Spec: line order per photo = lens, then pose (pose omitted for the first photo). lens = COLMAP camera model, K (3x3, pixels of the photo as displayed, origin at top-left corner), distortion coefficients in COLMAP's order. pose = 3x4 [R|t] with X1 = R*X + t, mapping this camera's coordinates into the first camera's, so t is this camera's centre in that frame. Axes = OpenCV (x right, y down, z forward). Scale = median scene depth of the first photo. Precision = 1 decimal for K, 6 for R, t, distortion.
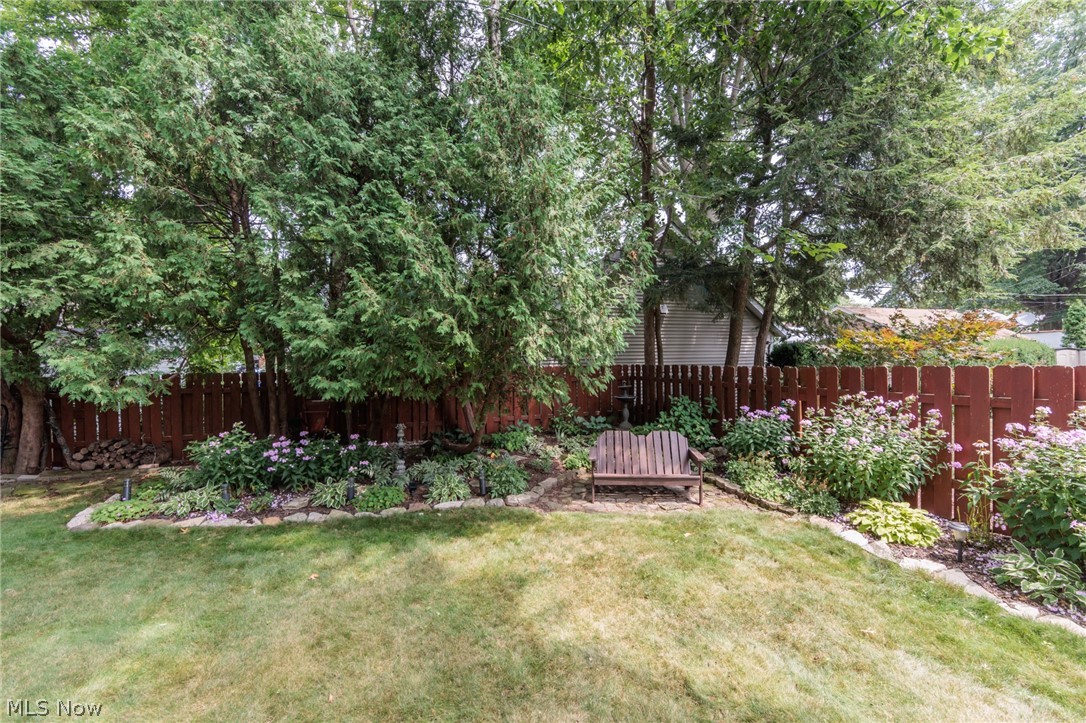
lens RADIAL K [[425.7, 0, 540.3], [0, 425.7, 362.6], [0, 0, 1]] dist [-0.004211, -0.000877]
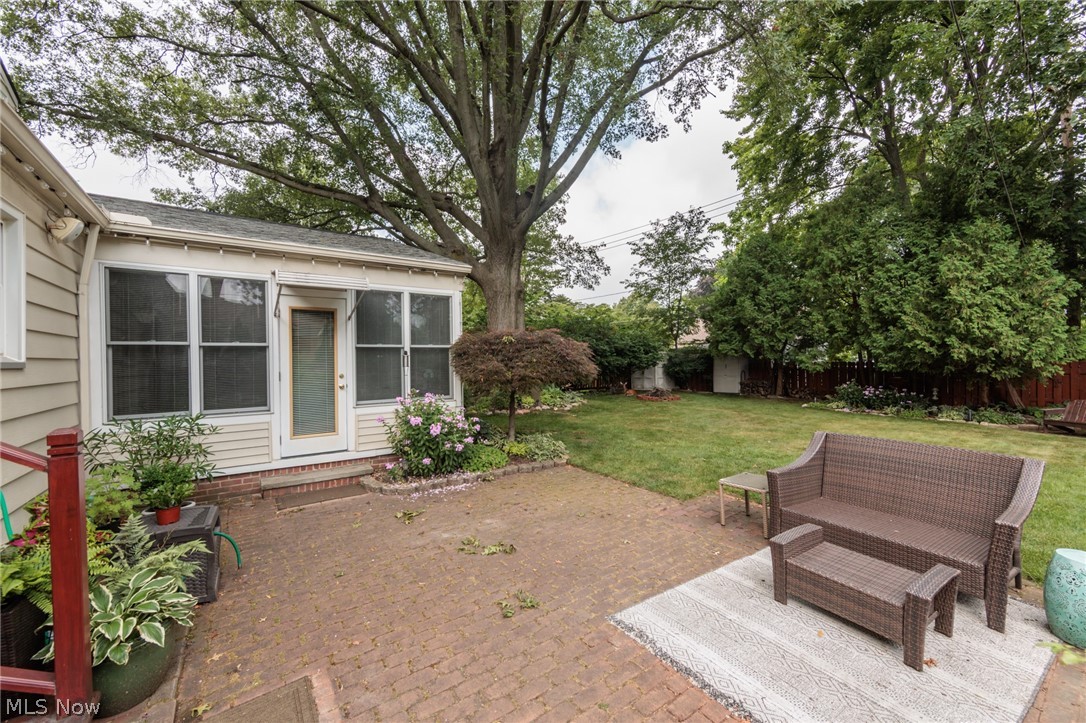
lens RADIAL K [[425.7, 0, 545.6], [0, 425.7, 359.0], [0, 0, 1]] dist [-0.004211, -0.000877]
pose [[0.304271, 0.008588, -0.952547, 1.270238], [0.002593, 0.999948, 0.009844, -0.020467], [0.952582, -0.005465, 0.304233, -1.695257]]
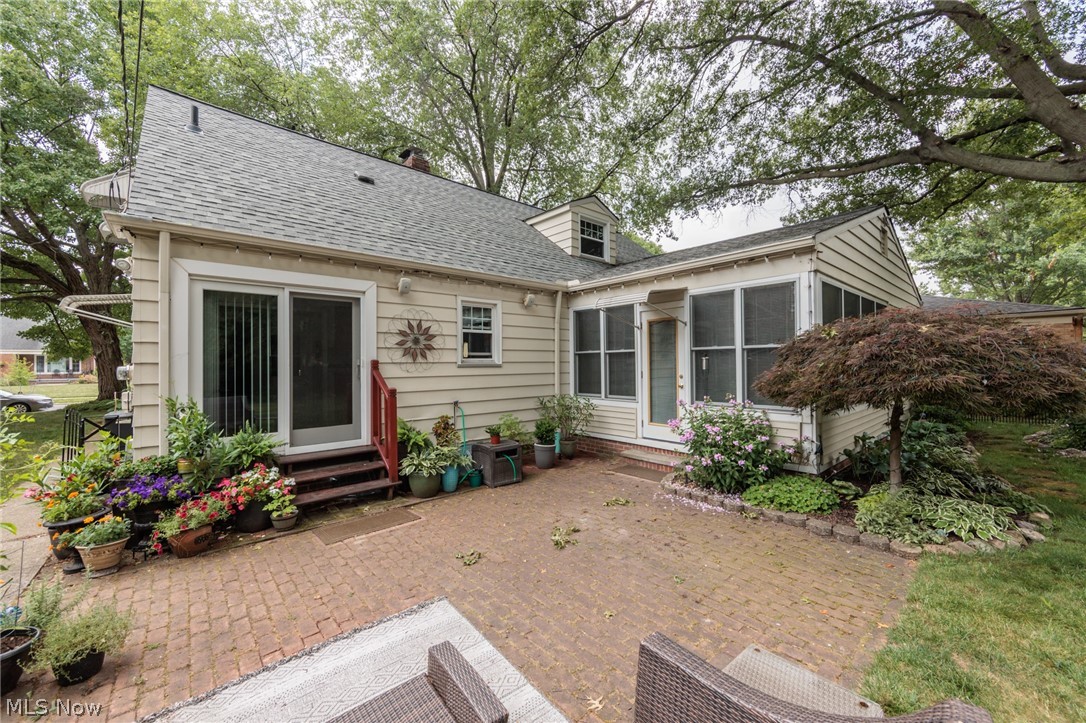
lens RADIAL K [[425.7, 0, 547.9], [0, 425.7, 360.9], [0, 0, 1]] dist [-0.004211, -0.000877]
pose [[-0.919181, 0.019926, -0.393330, 0.884991], [0.020073, 0.999792, 0.003742, -0.025256], [0.393323, -0.004456, -0.919390, -0.850693]]
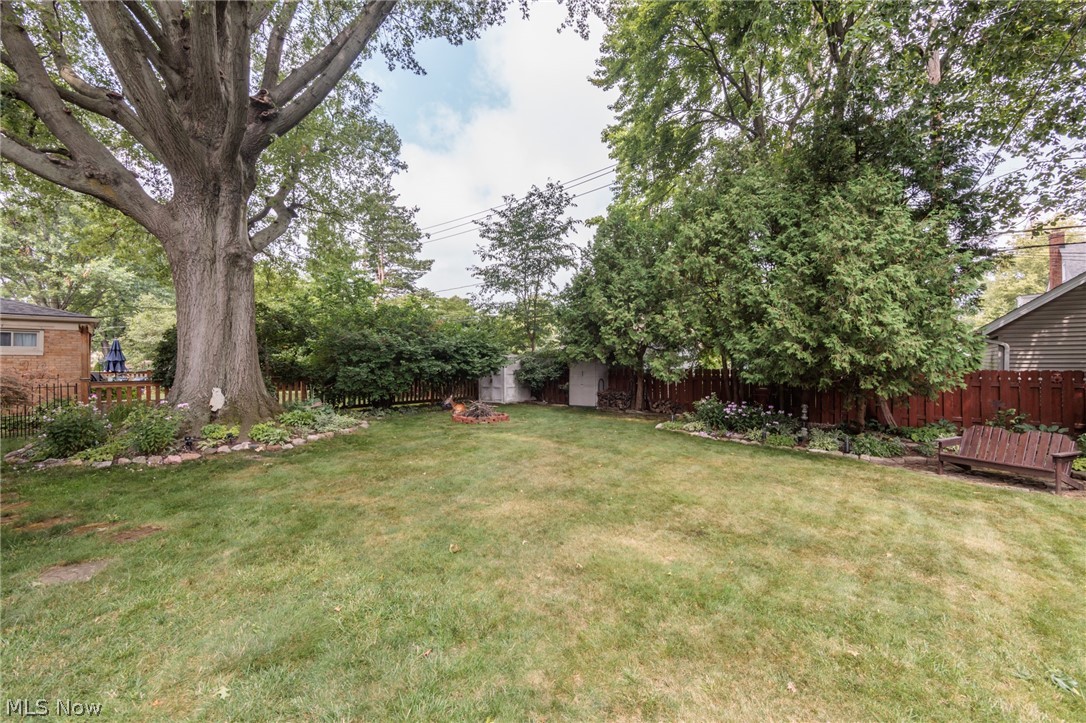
lens RADIAL K [[425.7, 0, 544.8], [0, 425.7, 361.5], [0, 0, 1]] dist [-0.004211, -0.000877]
pose [[0.501282, 0.010461, -0.865221, 0.682541], [-0.006094, 0.999945, 0.008559, -0.027043], [0.865262, 0.000983, 0.501318, -0.767649]]
